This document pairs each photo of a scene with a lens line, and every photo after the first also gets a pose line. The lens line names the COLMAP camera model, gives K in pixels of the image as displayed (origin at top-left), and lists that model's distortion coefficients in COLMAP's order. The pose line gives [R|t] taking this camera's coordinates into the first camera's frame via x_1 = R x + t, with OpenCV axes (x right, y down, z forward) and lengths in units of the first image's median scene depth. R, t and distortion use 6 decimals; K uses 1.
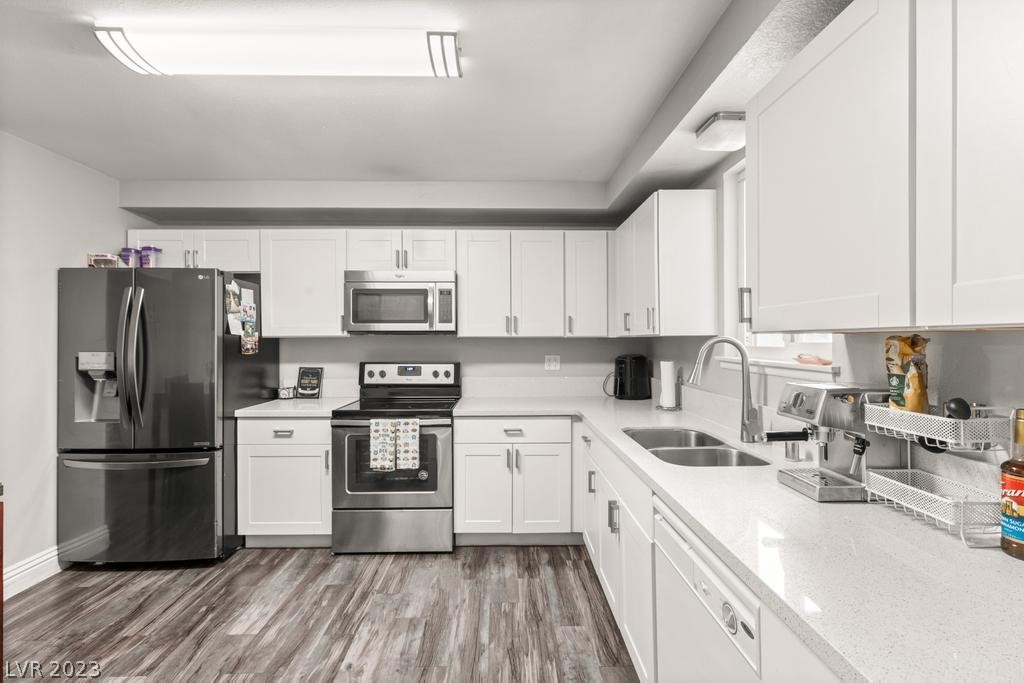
lens RADIAL K [[455.8, 0, 510.0], [0, 455.8, 342.3], [0, 0, 1]] dist [0.002379, 0.000912]
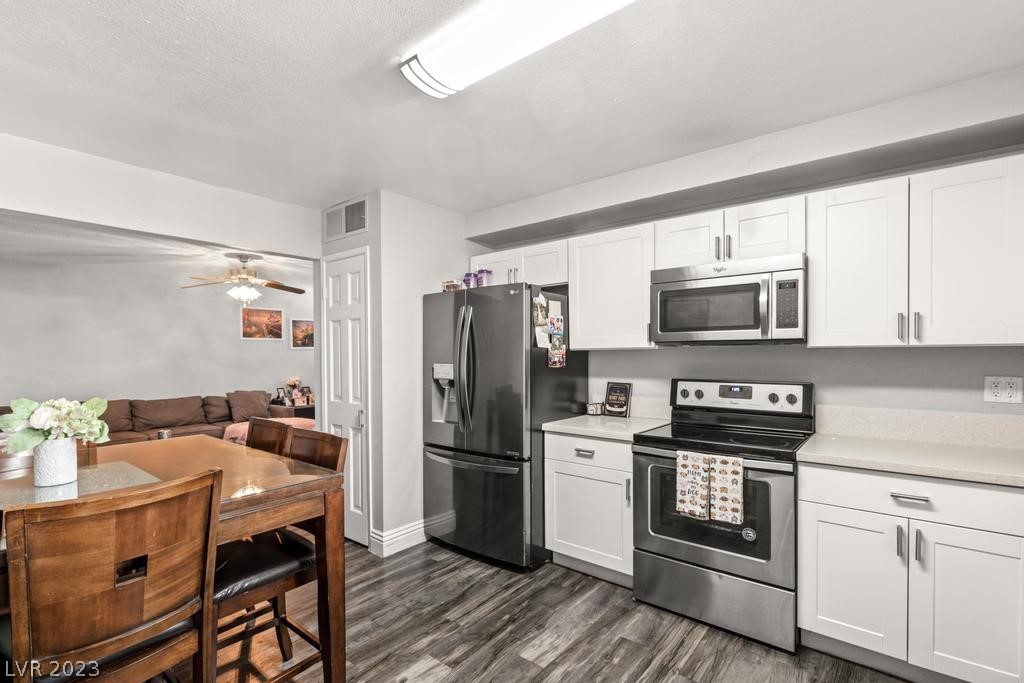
lens RADIAL K [[475.5, 0, 502.8], [0, 475.5, 361.6], [0, 0, 1]] dist [0.003504, 0.000090]
pose [[0.757767, 0.007766, -0.652479, 0.008975], [0.001408, 0.999907, 0.013537, -0.000413], [0.652523, -0.011176, 0.757686, 0.161859]]
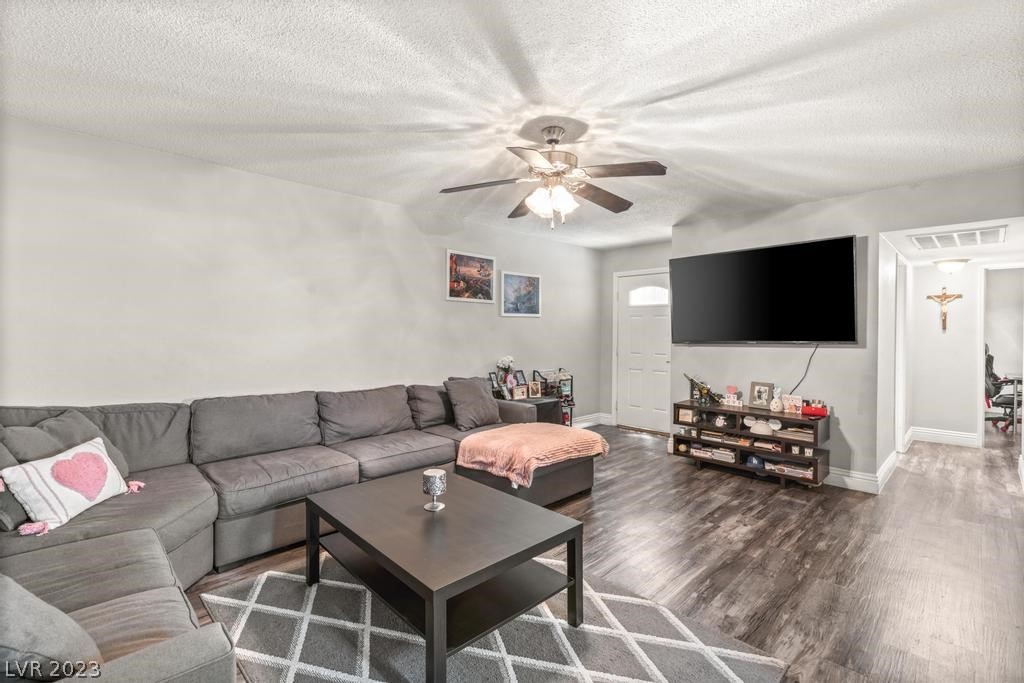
lens RADIAL K [[464.6, 0, 511.7], [0, 464.6, 338.3], [0, 0, 1]] dist [0.003159, 0.000959]
pose [[0.689405, 0.019399, -0.724116, -1.336249], [-0.012188, 0.999810, 0.015181, 0.023302], [0.724273, -0.001640, 0.689511, 0.197189]]
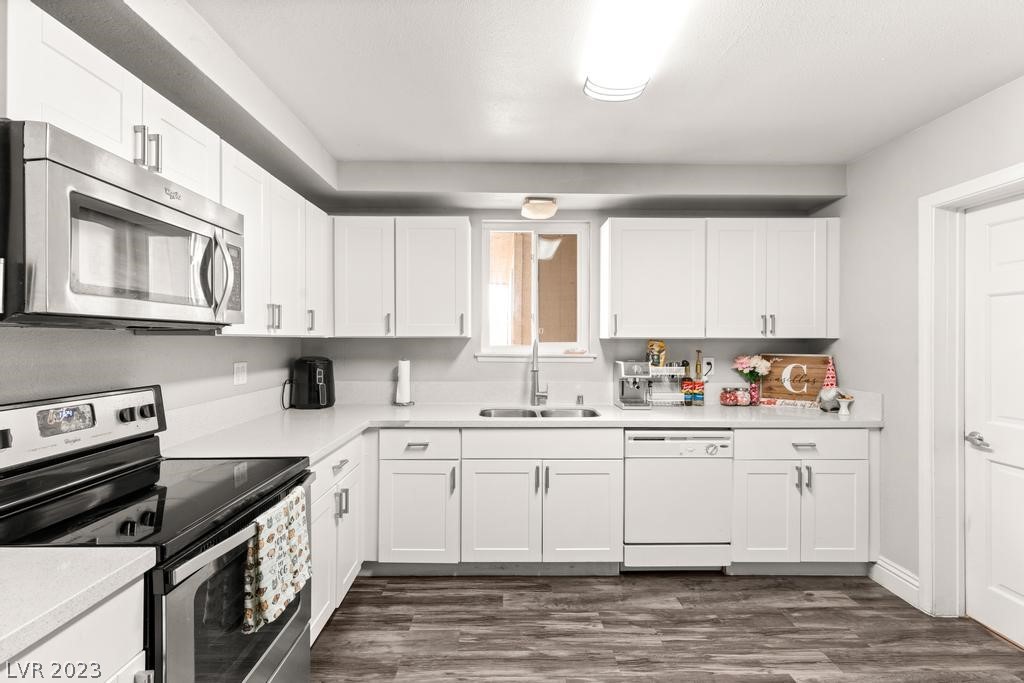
lens RADIAL K [[464.6, 0, 511.7], [0, 464.6, 338.3], [0, 0, 1]] dist [0.003159, 0.000959]
pose [[0.006921, 0.003611, 0.999970, -0.764589], [0.001498, 0.999992, -0.003622, -0.006311], [-0.999975, 0.001523, 0.006916, 0.749263]]
